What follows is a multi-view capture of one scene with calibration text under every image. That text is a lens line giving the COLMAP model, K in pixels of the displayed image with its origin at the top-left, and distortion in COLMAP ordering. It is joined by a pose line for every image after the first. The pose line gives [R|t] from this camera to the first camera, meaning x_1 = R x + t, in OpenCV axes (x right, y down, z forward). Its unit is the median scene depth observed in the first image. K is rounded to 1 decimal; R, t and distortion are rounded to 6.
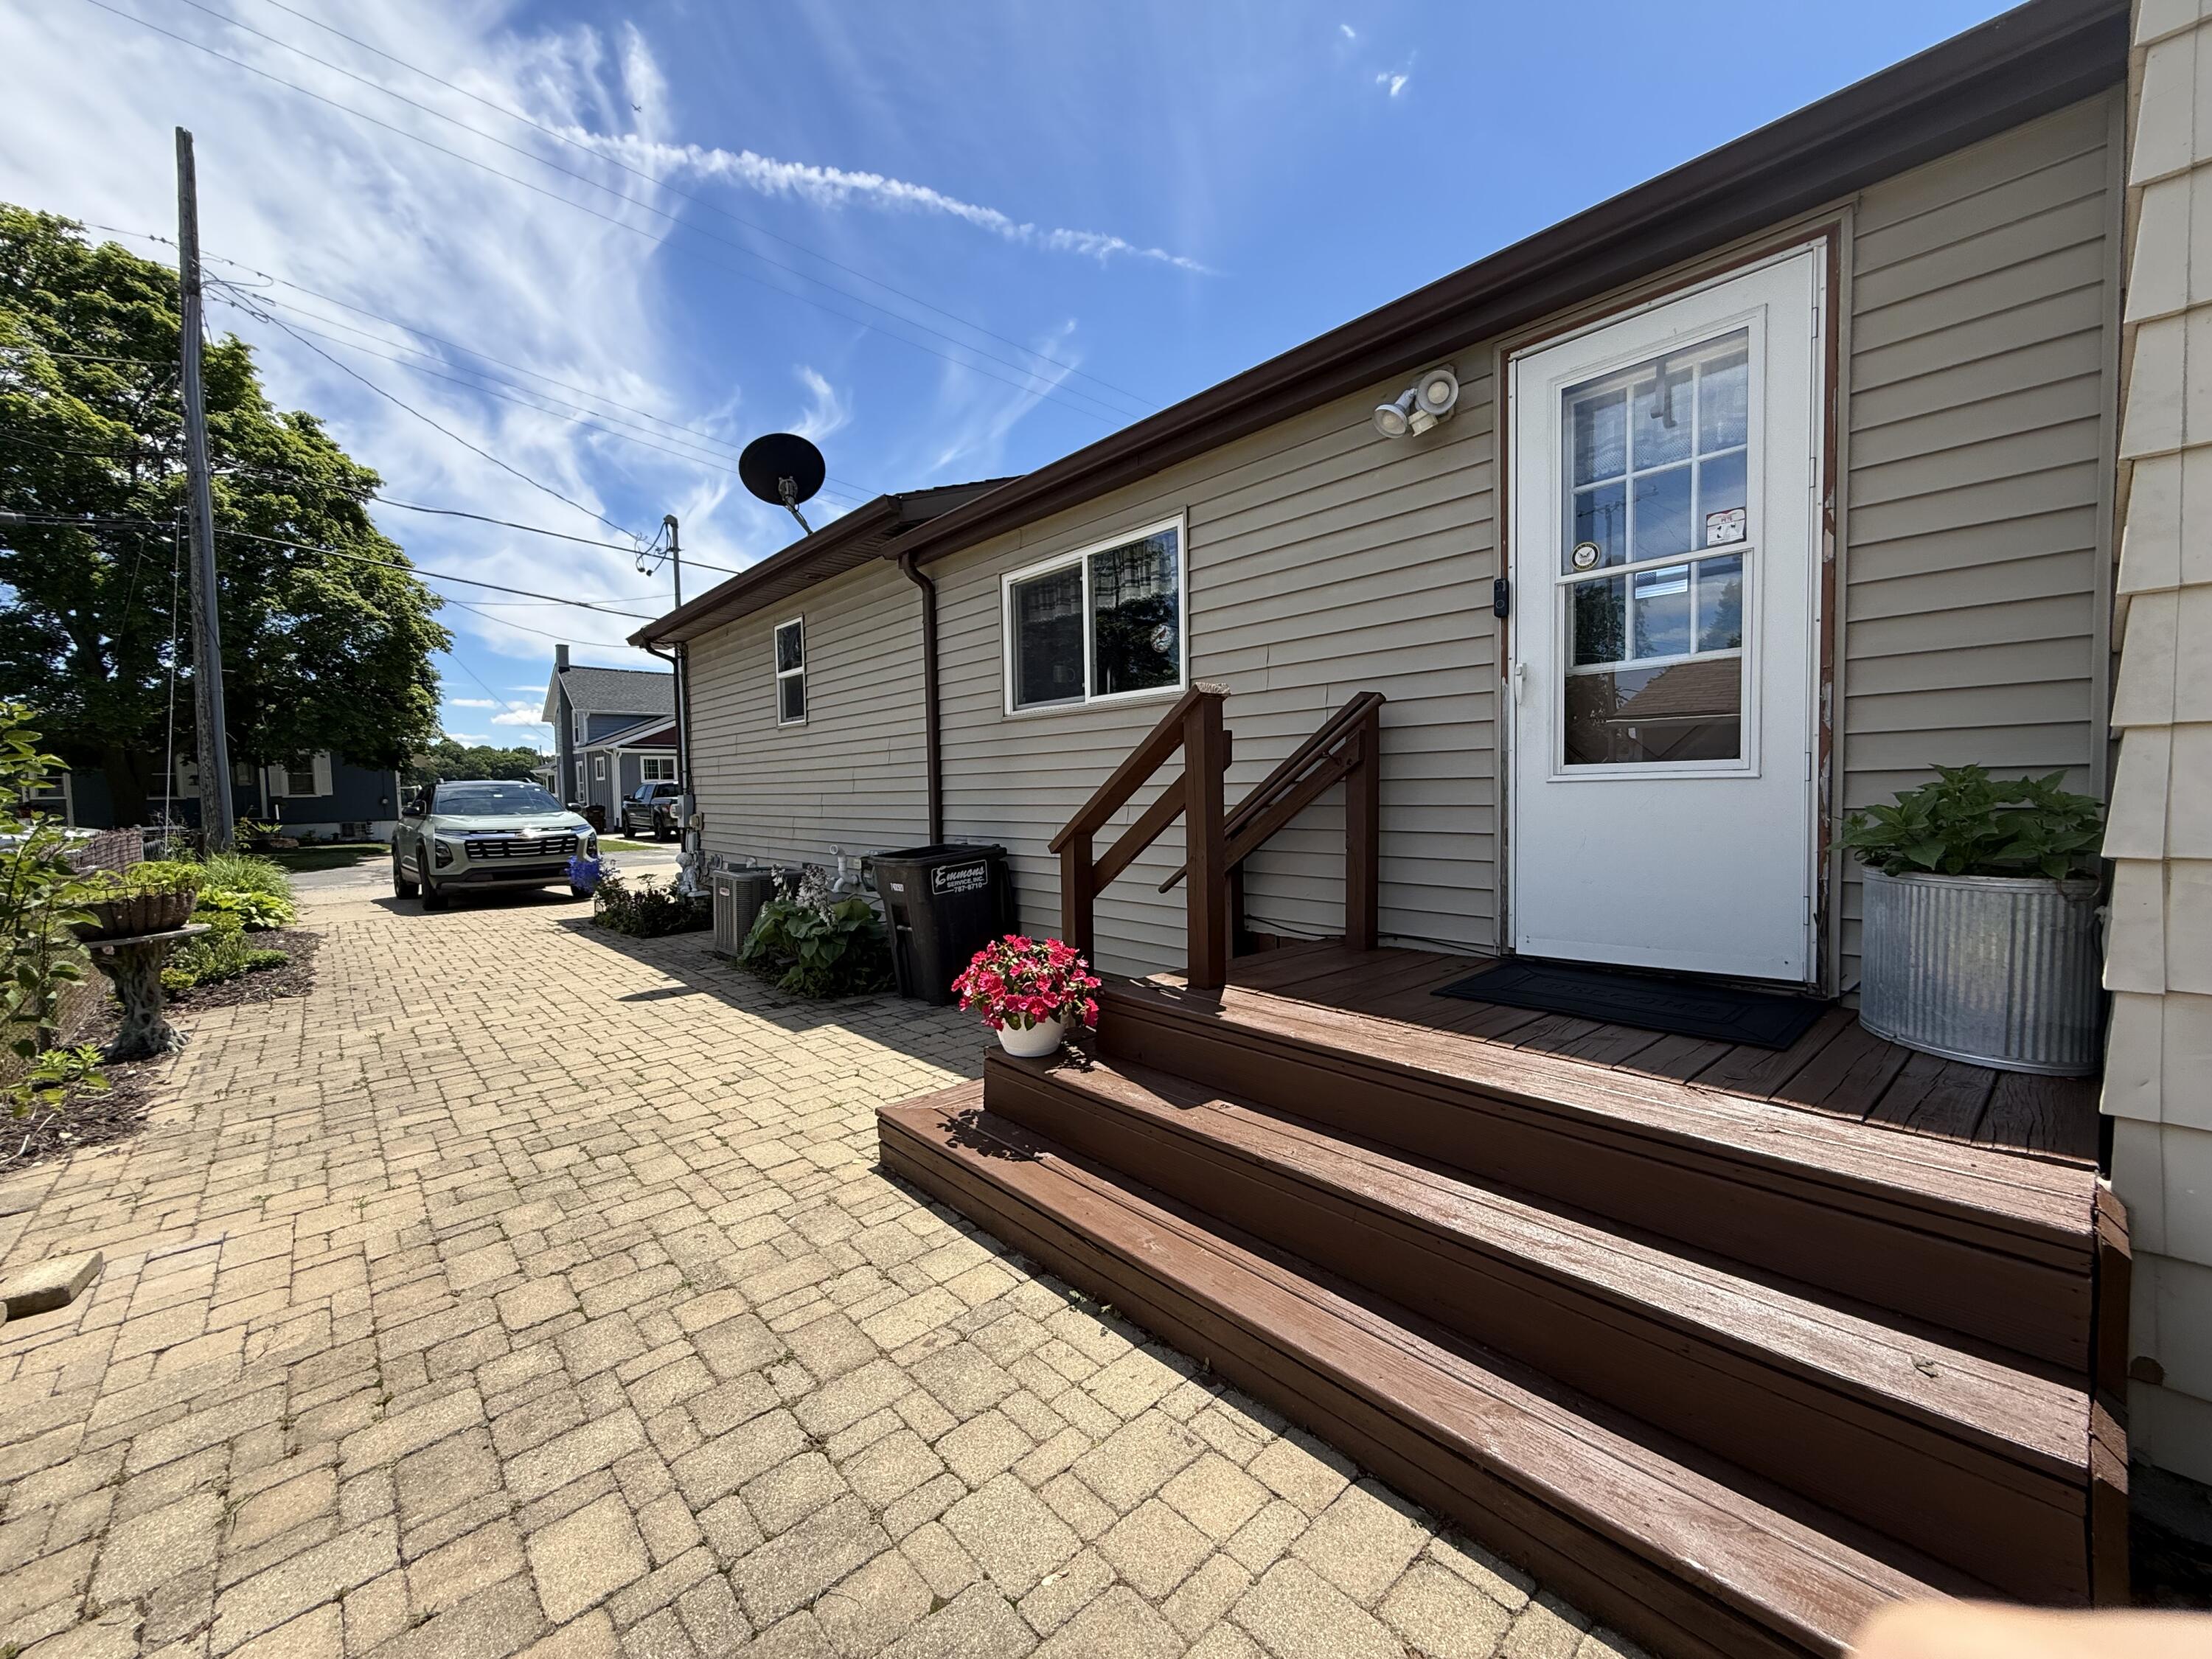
lens RADIAL K [[884.8, 0, 1108.7], [0, 884.8, 822.9], [0, 0, 1]] dist [0.000230, 0.000289]
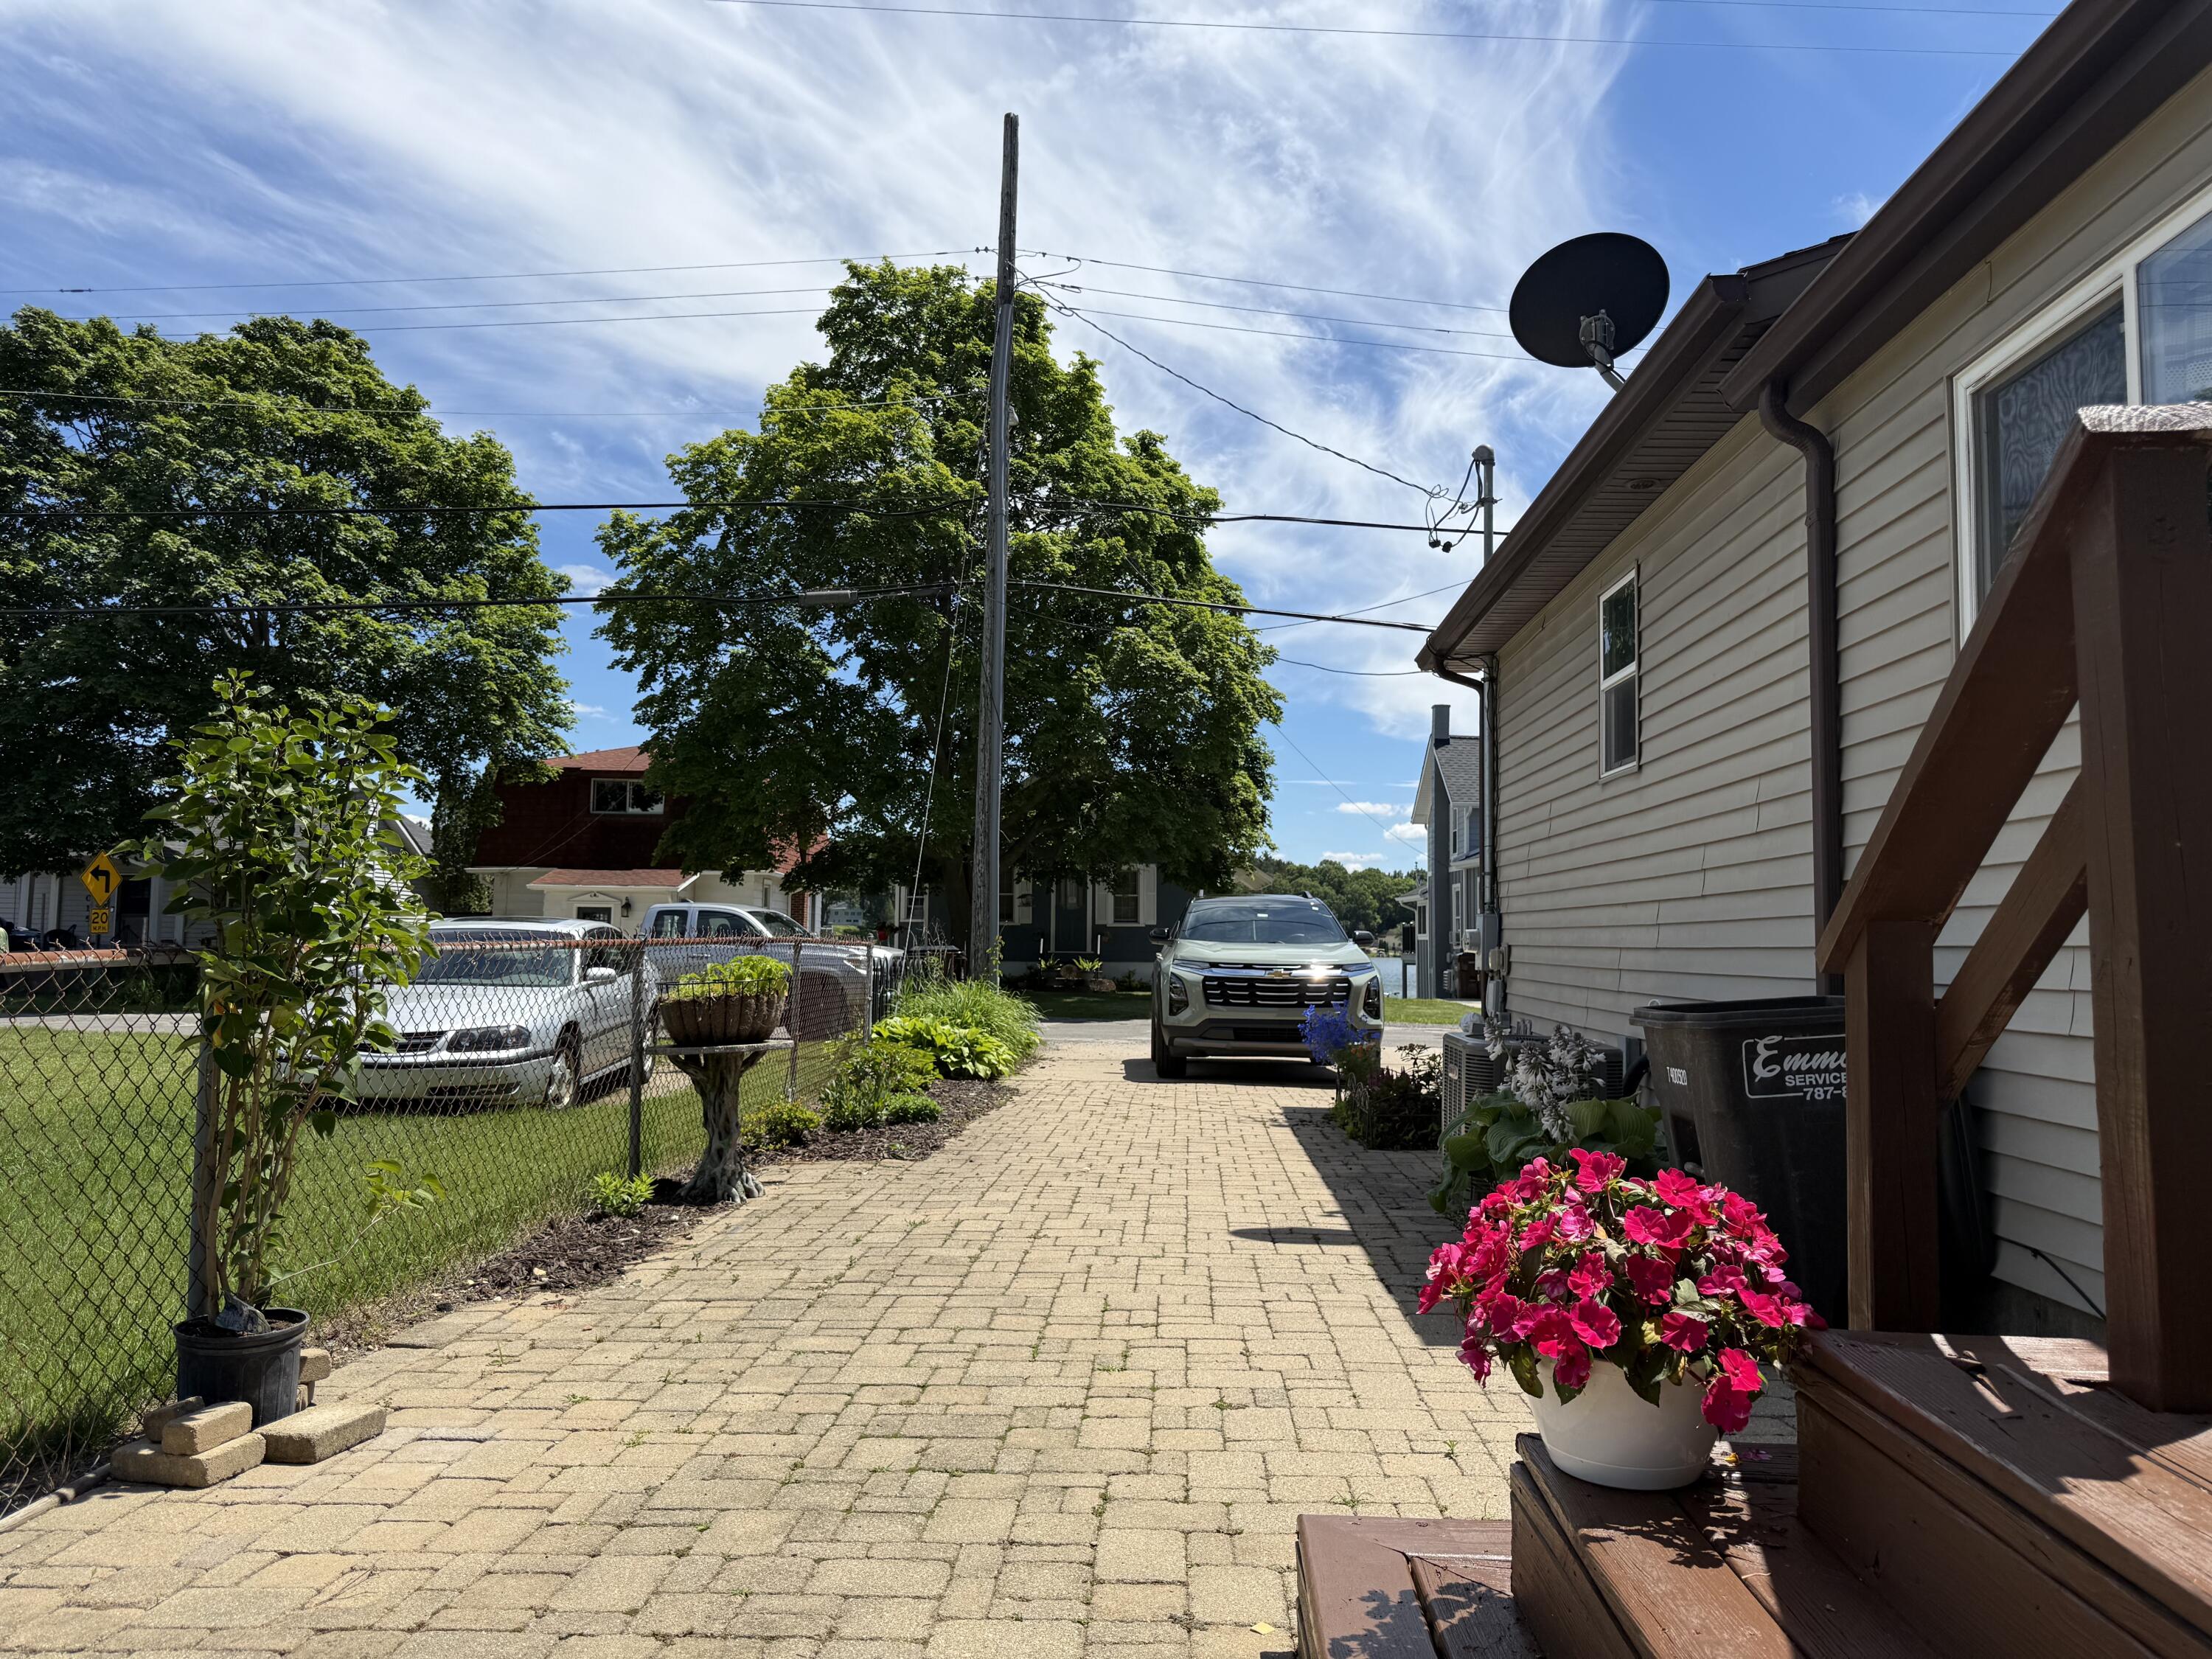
lens RADIAL K [[1561.1, 0, 1115.4], [0, 1561.1, 830.8], [0, 0, 1]] dist [0.056013, -0.067551]
pose [[0.712965, -0.021516, -0.700869, 0.113860], [-0.055587, 0.994649, -0.087082, 0.028673], [0.698993, 0.101046, 0.707954, 0.174410]]
